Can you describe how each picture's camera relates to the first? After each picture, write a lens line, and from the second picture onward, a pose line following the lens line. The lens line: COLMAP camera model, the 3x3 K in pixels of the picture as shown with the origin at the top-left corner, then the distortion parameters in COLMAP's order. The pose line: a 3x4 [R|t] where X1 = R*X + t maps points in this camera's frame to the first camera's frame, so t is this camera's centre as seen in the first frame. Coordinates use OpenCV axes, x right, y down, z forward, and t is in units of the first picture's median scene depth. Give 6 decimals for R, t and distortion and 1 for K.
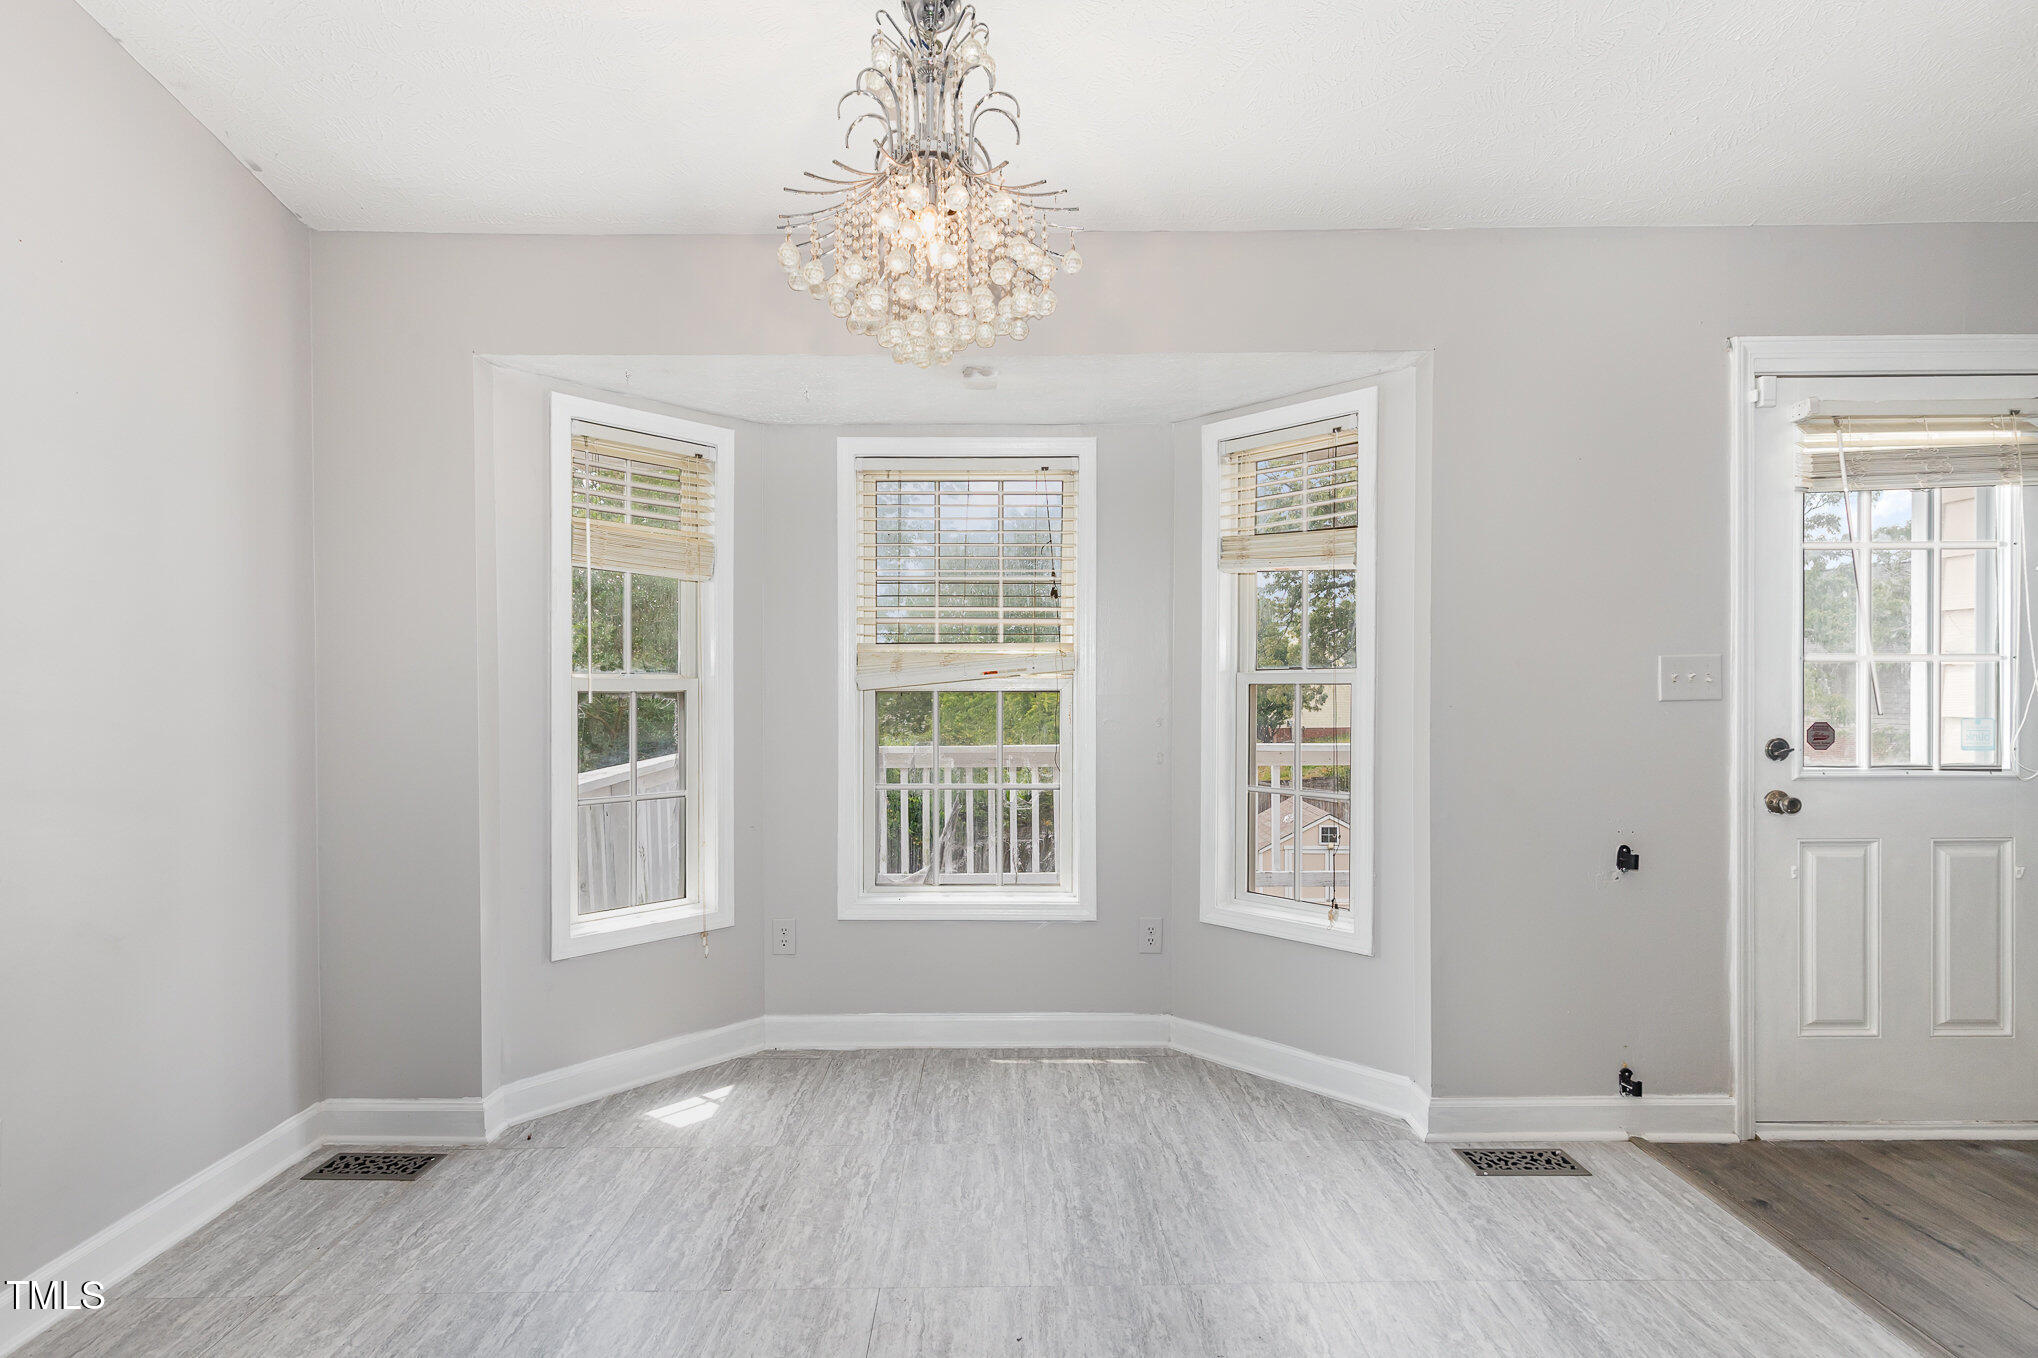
lens RADIAL K [[933.4, 0, 1008.8], [0, 933.4, 695.0], [0, 0, 1]] dist [-0.001015, -0.000617]
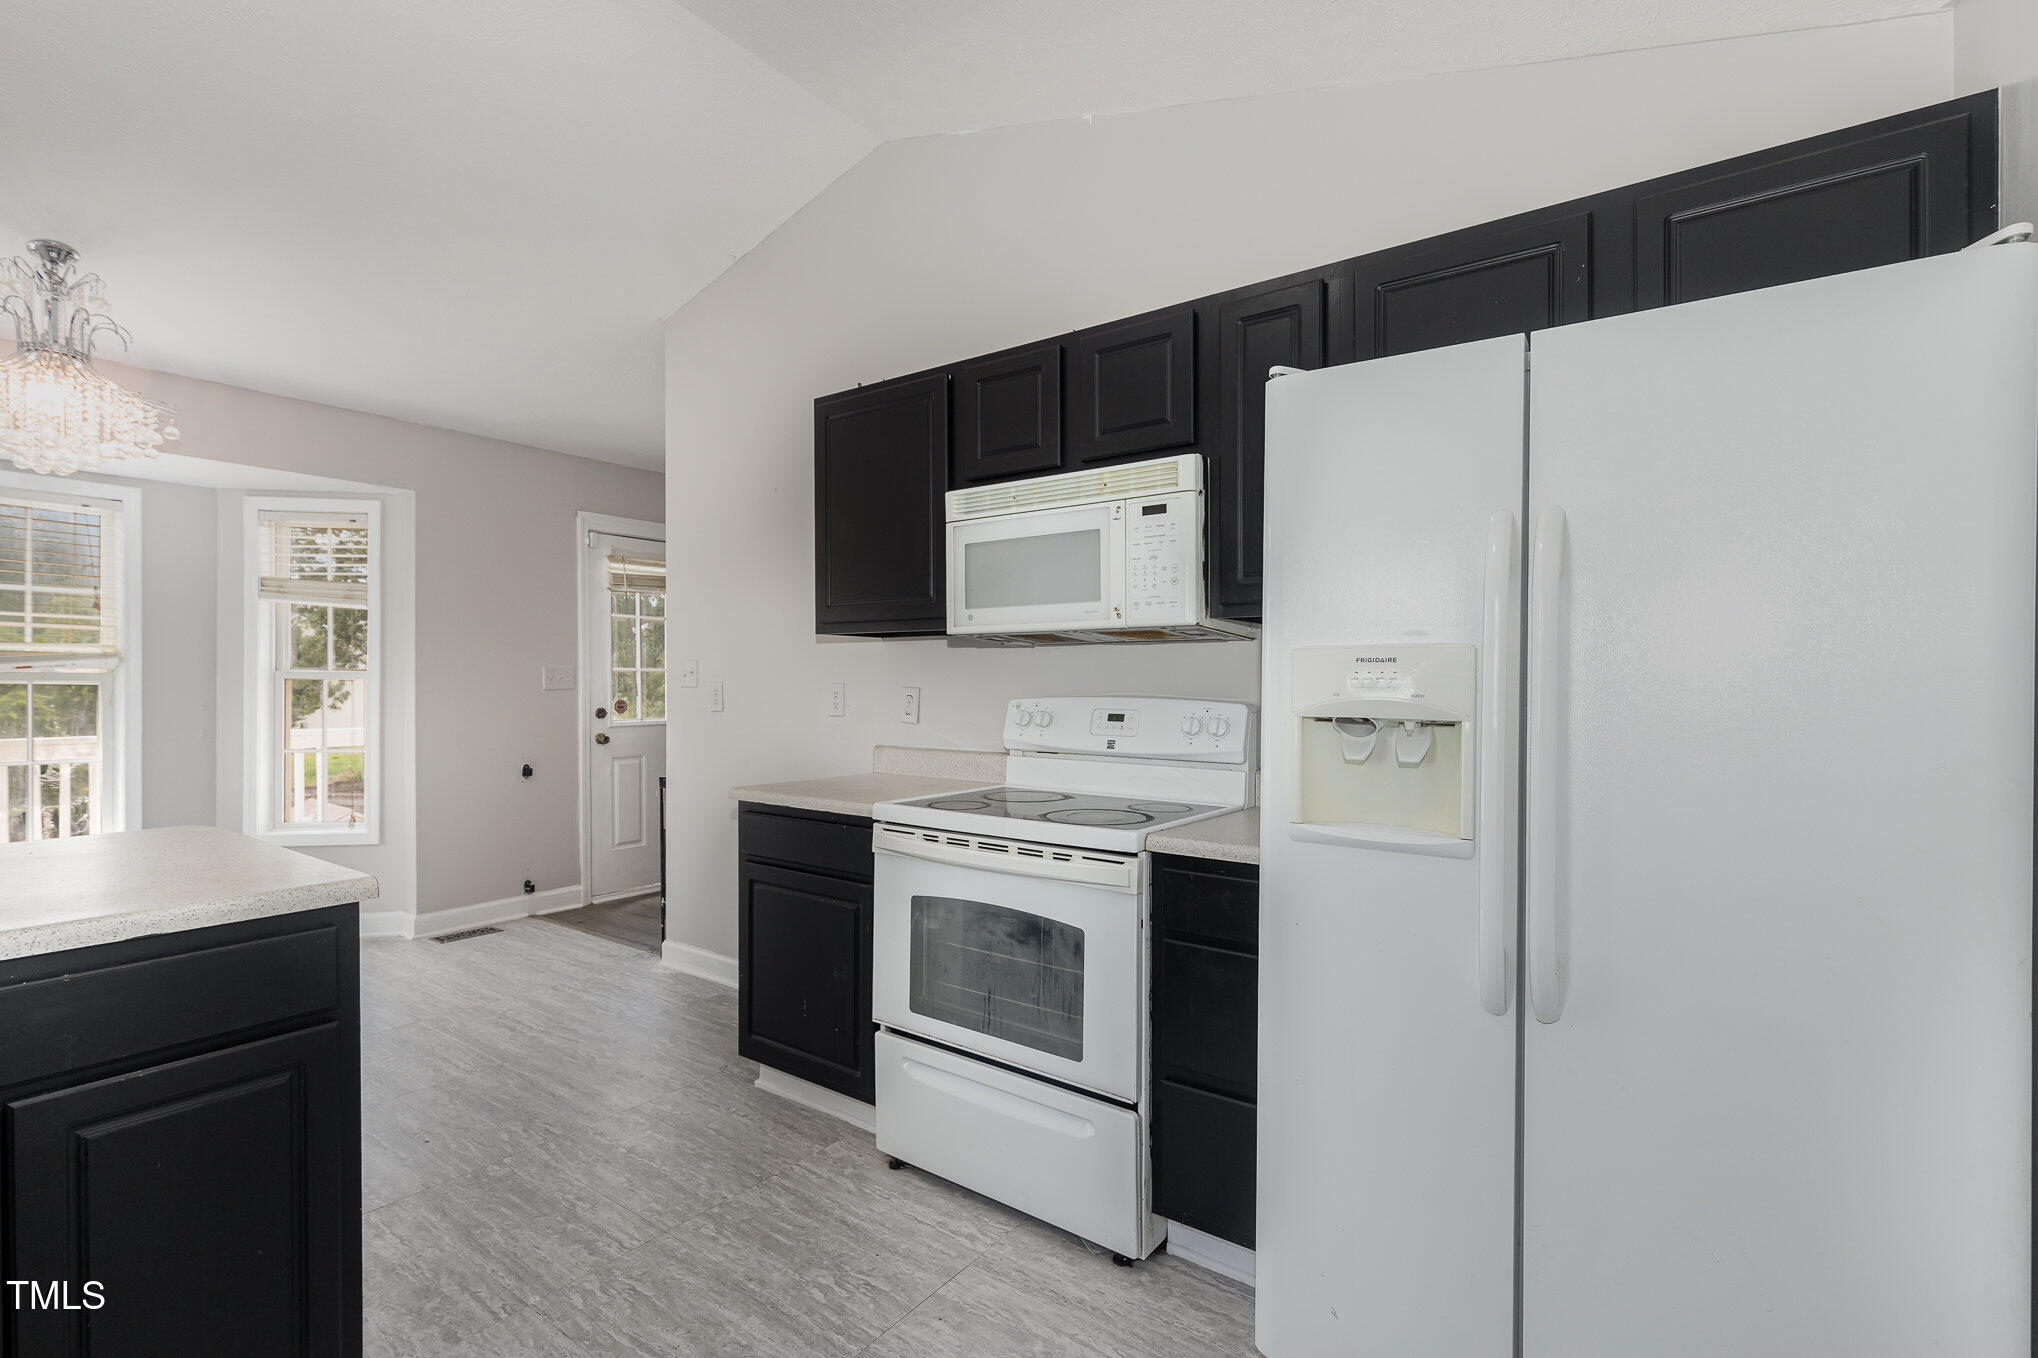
lens RADIAL K [[933.4, 0, 1008.8], [0, 933.4, 695.0], [0, 0, 1]] dist [-0.001015, -0.000617]
pose [[0.591305, -0.002600, 0.806444, -0.301535], [0.004057, 0.999992, 0.000249, 0.021067], [-0.806438, 0.003124, 0.591311, -0.935790]]
